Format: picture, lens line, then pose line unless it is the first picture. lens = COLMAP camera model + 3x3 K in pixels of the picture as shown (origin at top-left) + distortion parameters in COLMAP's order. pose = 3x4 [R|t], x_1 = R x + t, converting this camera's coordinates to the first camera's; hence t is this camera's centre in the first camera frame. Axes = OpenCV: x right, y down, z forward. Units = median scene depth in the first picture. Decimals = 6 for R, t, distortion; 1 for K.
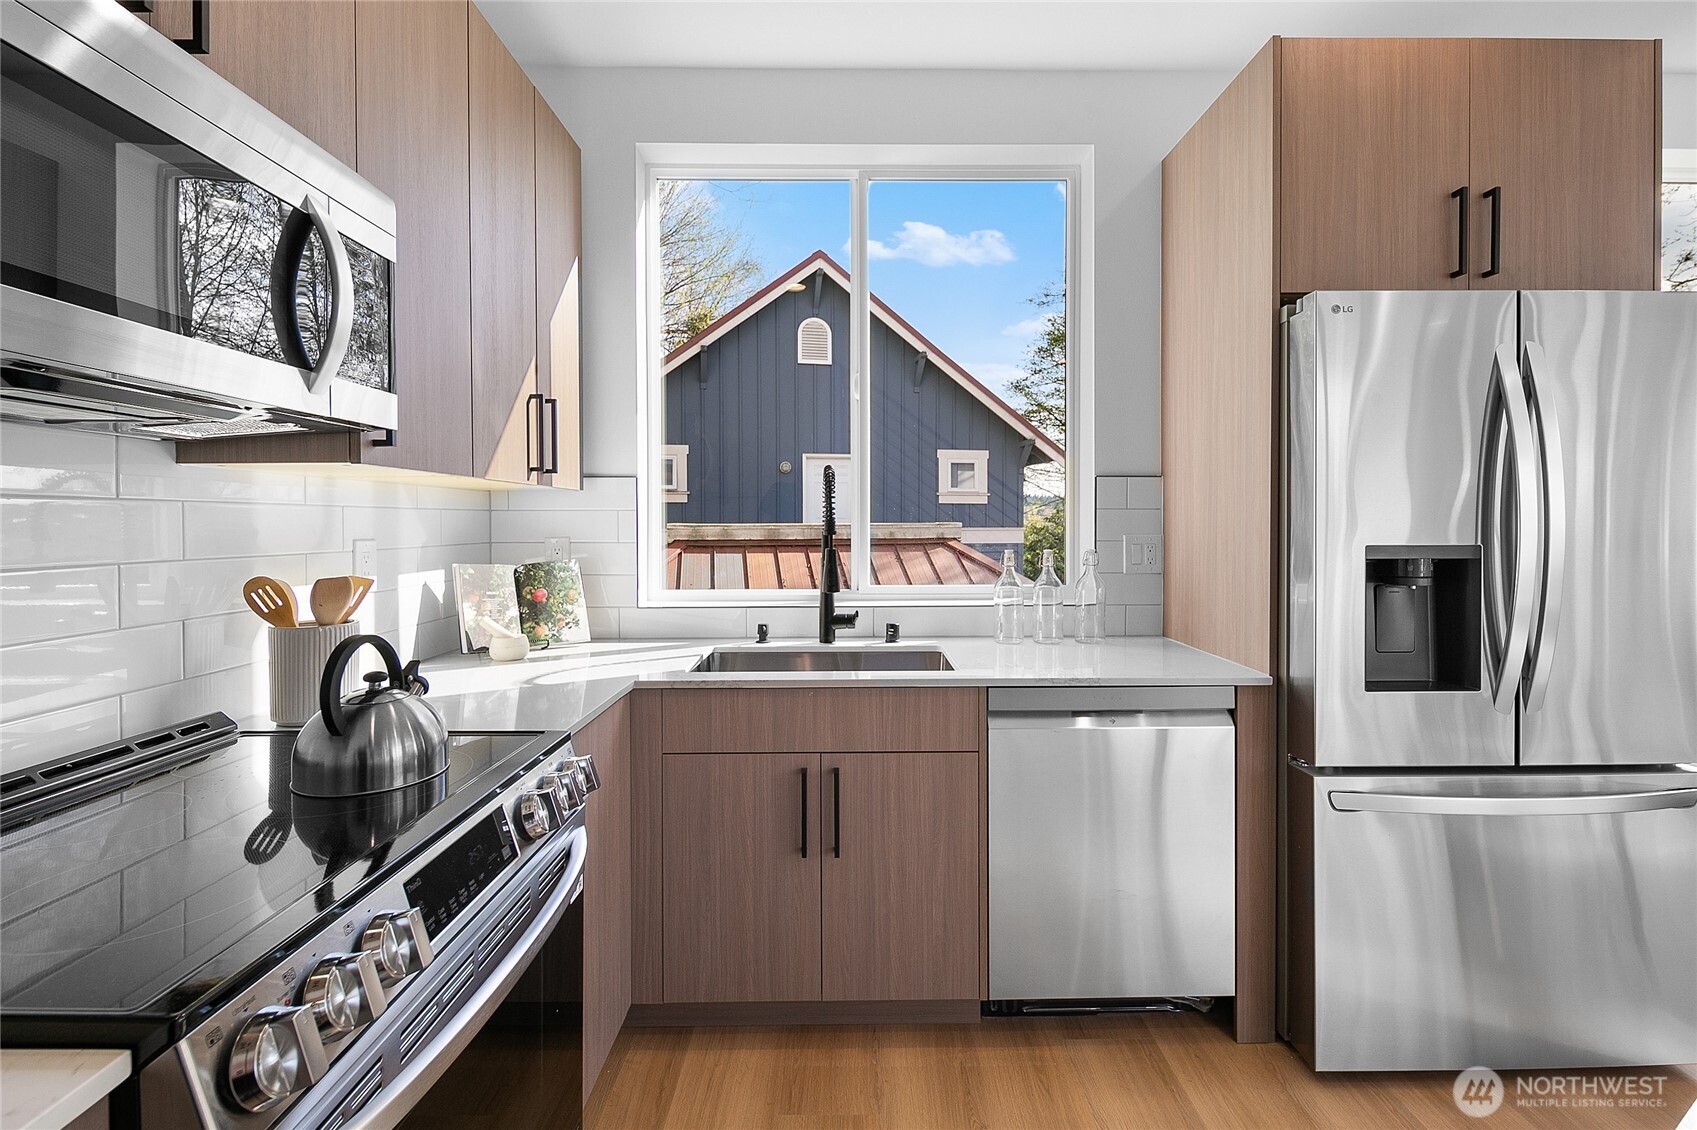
lens RADIAL K [[756.3, 0, 852.2], [0, 756.3, 529.7], [0, 0, 1]] dist [0.002040, 0.000378]
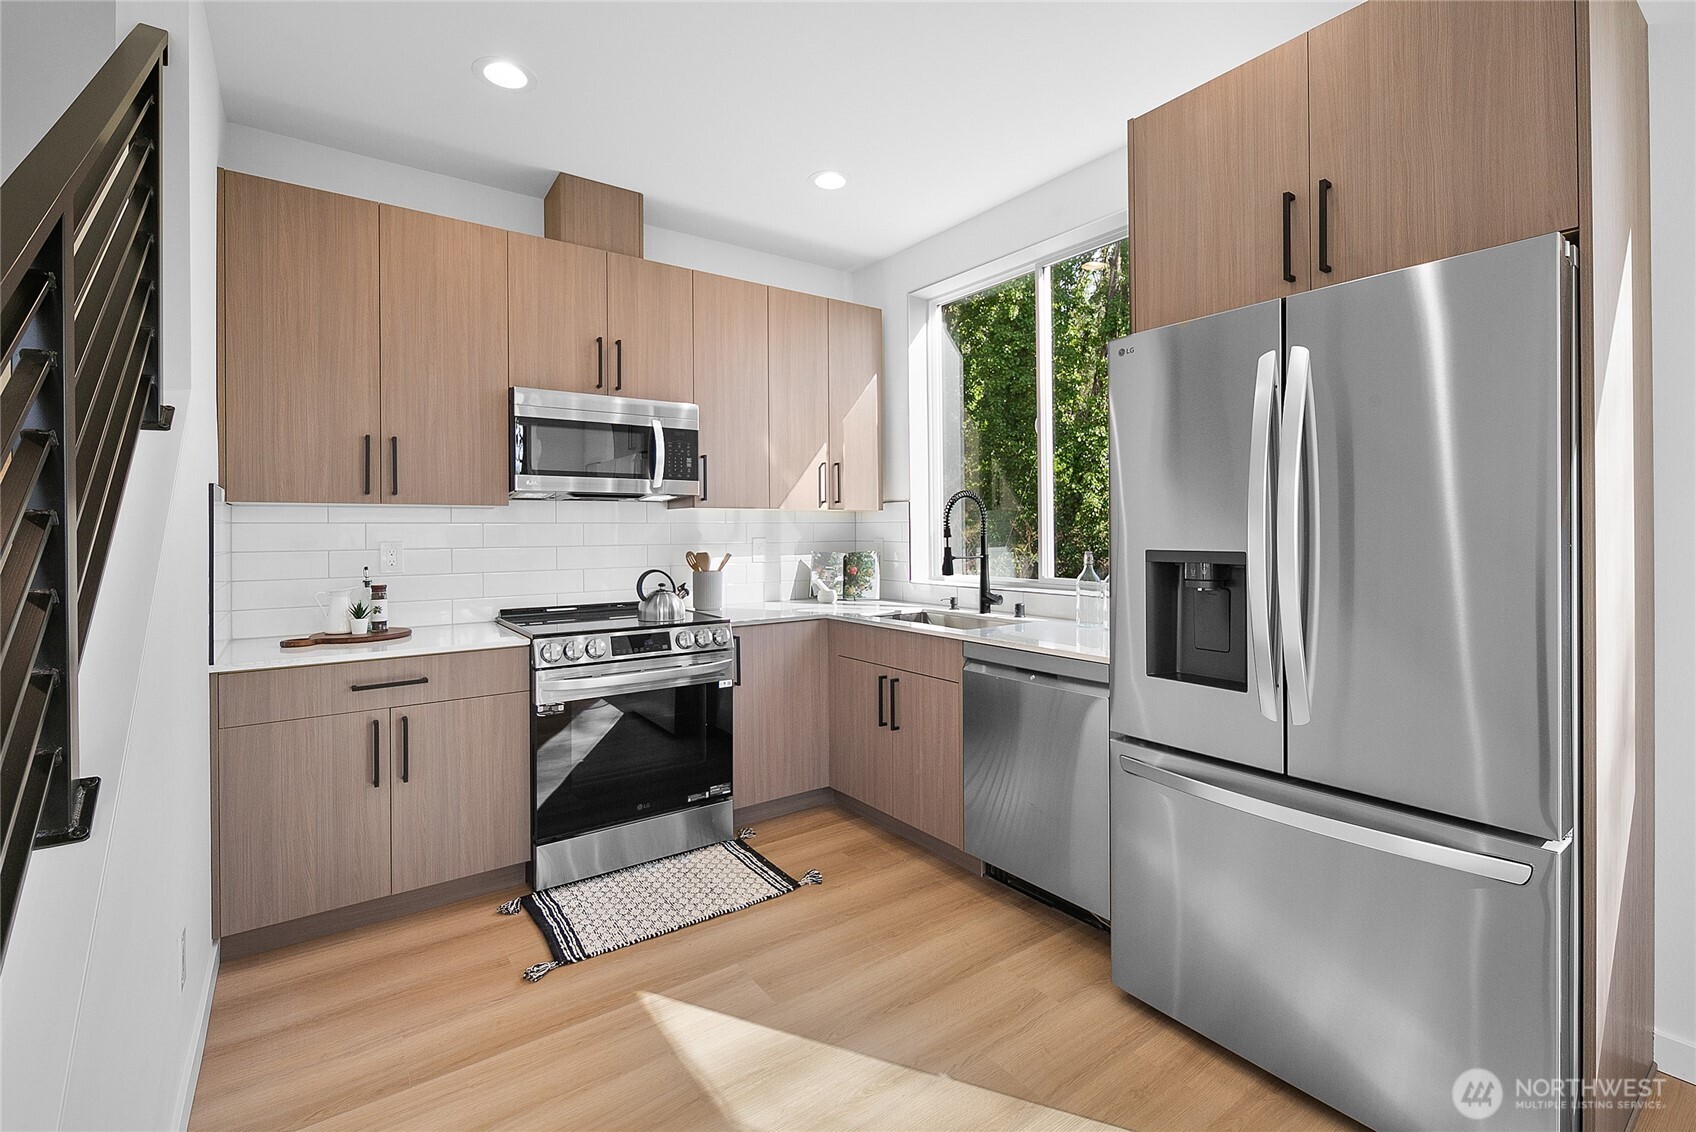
lens RADIAL K [[743.3, 0, 848.1], [0, 743.3, 529.9], [0, 0, 1]] dist [-0.000051, 0.000007]
pose [[0.578930, -0.000610, -0.815377, 1.138921], [-0.003533, 0.999988, -0.003257, -0.004025], [0.815369, 0.004767, 0.578921, -0.029750]]
